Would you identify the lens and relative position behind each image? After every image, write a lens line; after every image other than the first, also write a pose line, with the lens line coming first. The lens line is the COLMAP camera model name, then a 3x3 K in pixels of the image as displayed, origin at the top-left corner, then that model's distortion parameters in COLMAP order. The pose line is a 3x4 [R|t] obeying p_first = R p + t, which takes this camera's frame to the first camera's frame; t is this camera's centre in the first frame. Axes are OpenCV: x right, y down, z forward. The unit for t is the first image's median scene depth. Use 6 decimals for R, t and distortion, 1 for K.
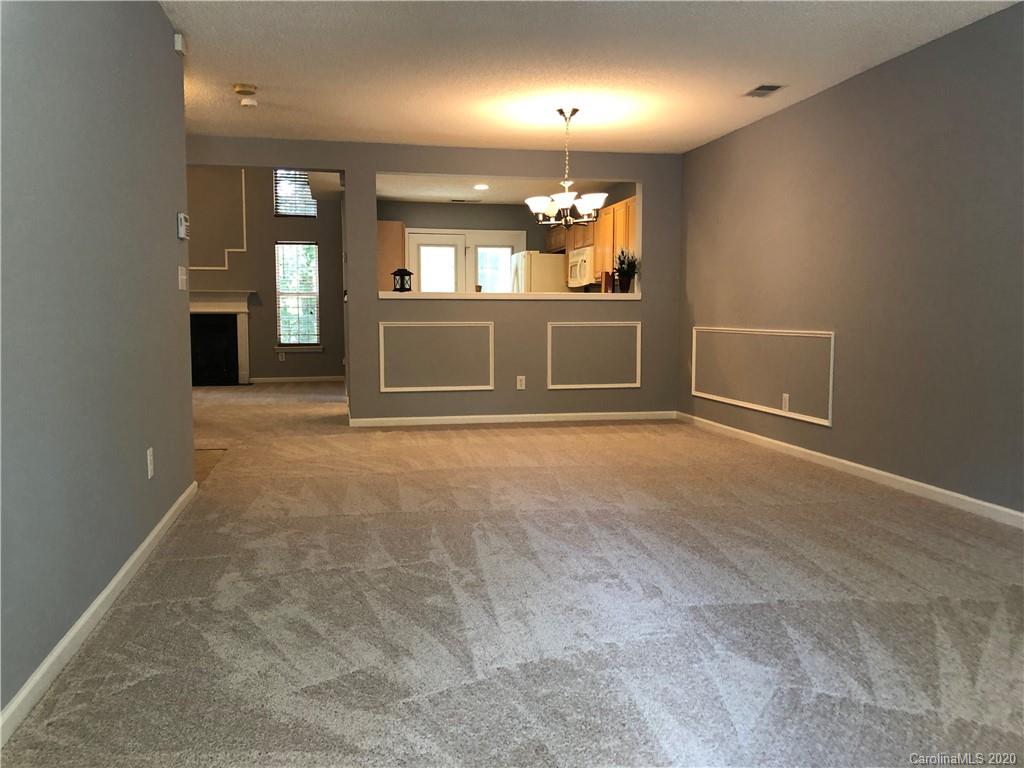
lens RADIAL K [[843.1, 0, 512.0], [0, 843.1, 384.0], [0, 0, 1]] dist [0.053623, -0.005590]
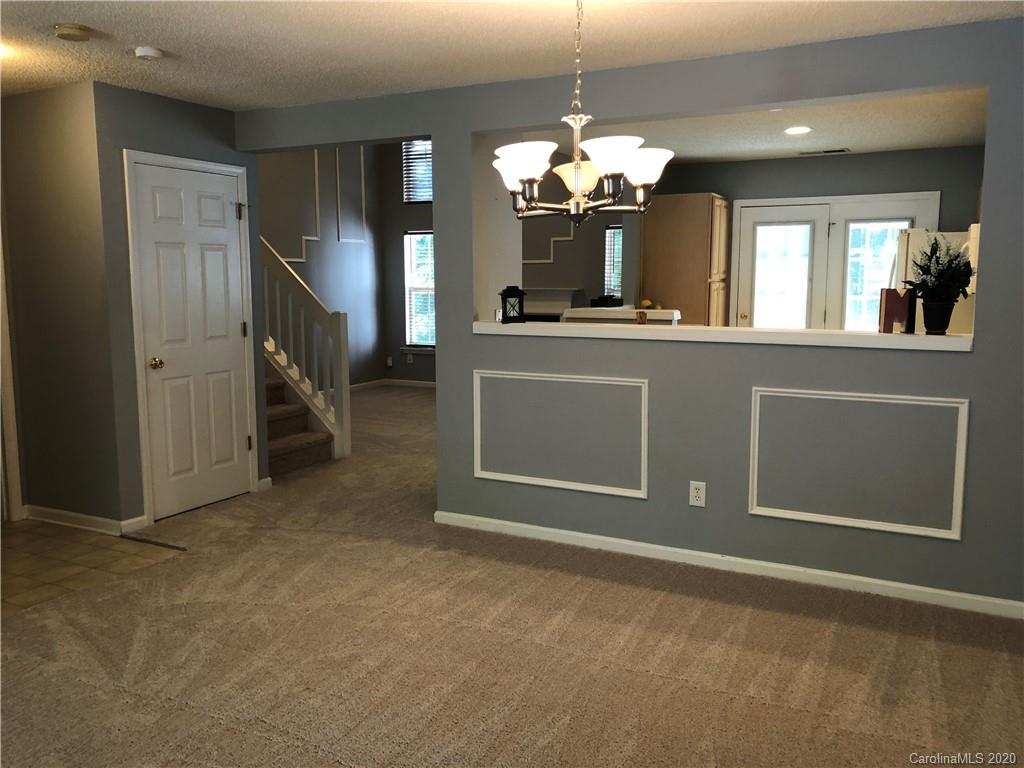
lens RADIAL K [[843.1, 0, 512.0], [0, 843.1, 384.0], [0, 0, 1]] dist [0.053623, -0.005590]
pose [[0.772479, 0.080493, -0.629919, 0.257205], [-0.052463, 0.996633, 0.063017, -0.100258], [0.632870, -0.015632, 0.774100, 0.503018]]
